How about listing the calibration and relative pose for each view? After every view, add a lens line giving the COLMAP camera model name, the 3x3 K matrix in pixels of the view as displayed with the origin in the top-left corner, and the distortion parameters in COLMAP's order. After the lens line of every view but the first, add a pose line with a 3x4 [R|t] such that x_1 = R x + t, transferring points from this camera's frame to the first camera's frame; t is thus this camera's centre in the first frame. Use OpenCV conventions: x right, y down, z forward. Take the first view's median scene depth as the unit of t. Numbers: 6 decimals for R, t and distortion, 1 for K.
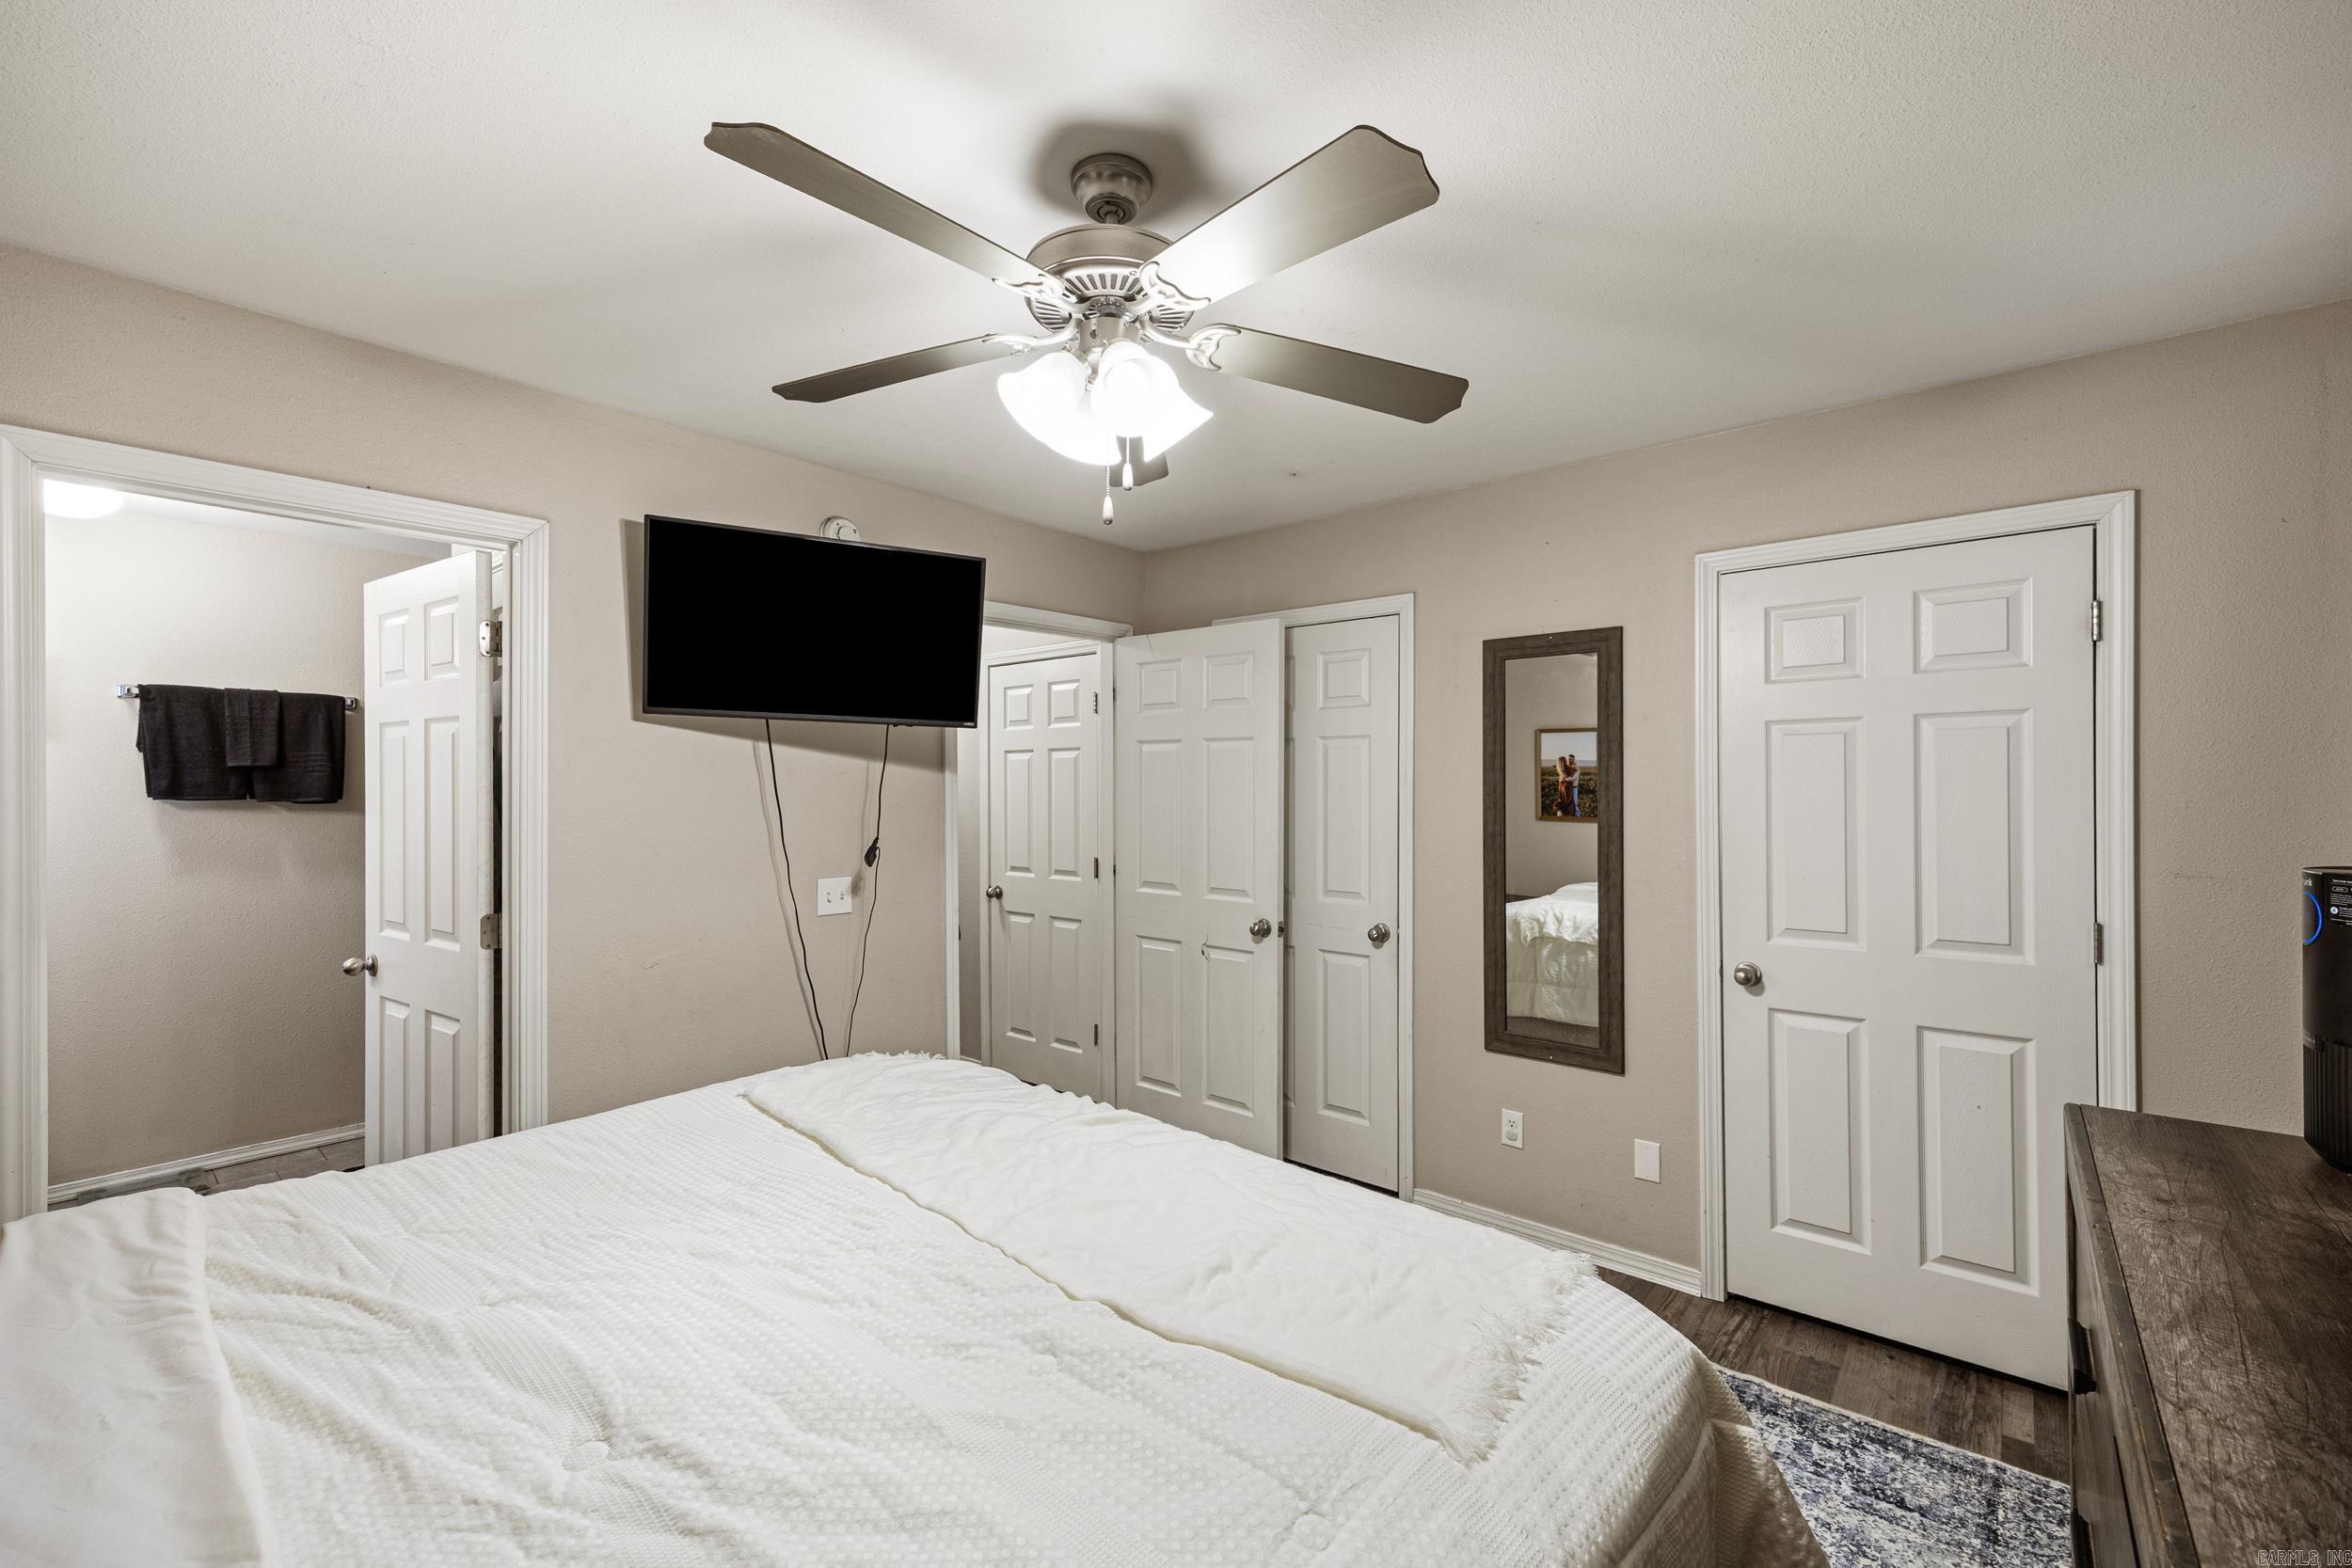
lens RADIAL K [[949.0, 0, 1155.7], [0, 949.0, 802.5], [0, 0, 1]] dist [0.002320, -0.000183]
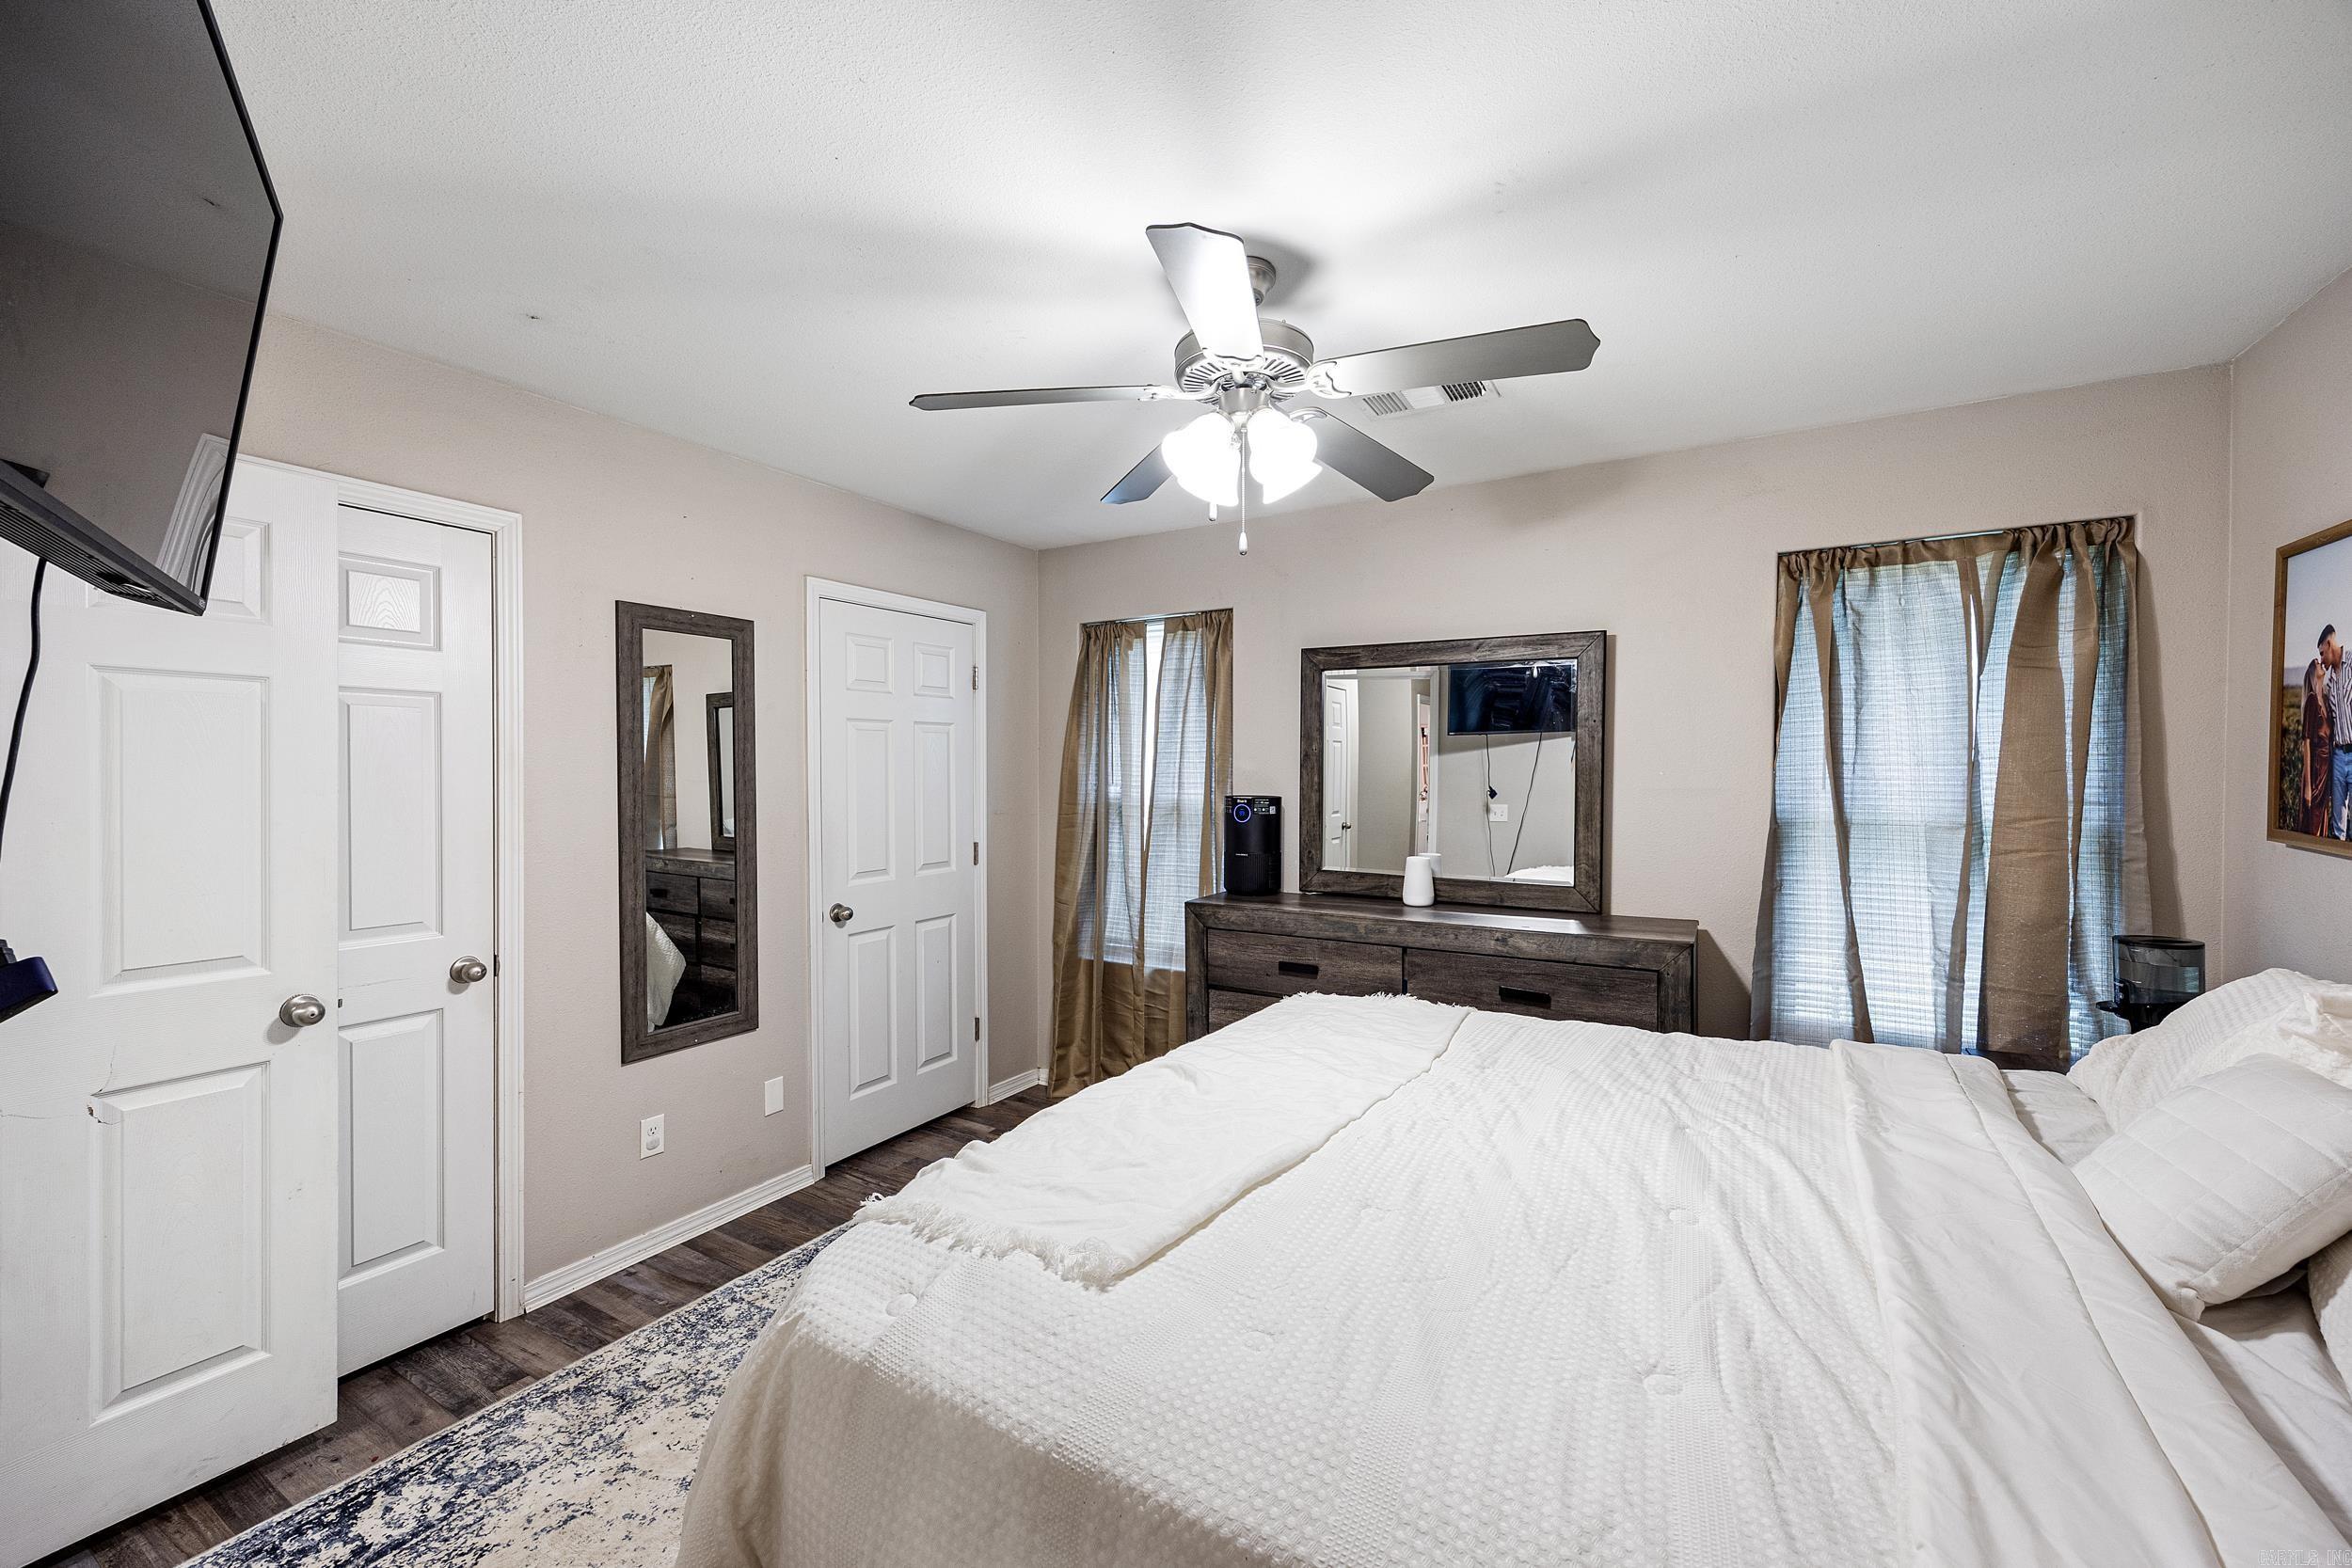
lens RADIAL K [[949.0, 0, 1198.2], [0, 949.0, 783.9], [0, 0, 1]] dist [0.002320, -0.000183]
pose [[-0.191280, -0.016802, 0.981392, -6.496252], [0.011594, 0.999745, 0.019376, -0.120062], [-0.981467, 0.015085, -0.191037, 6.714019]]
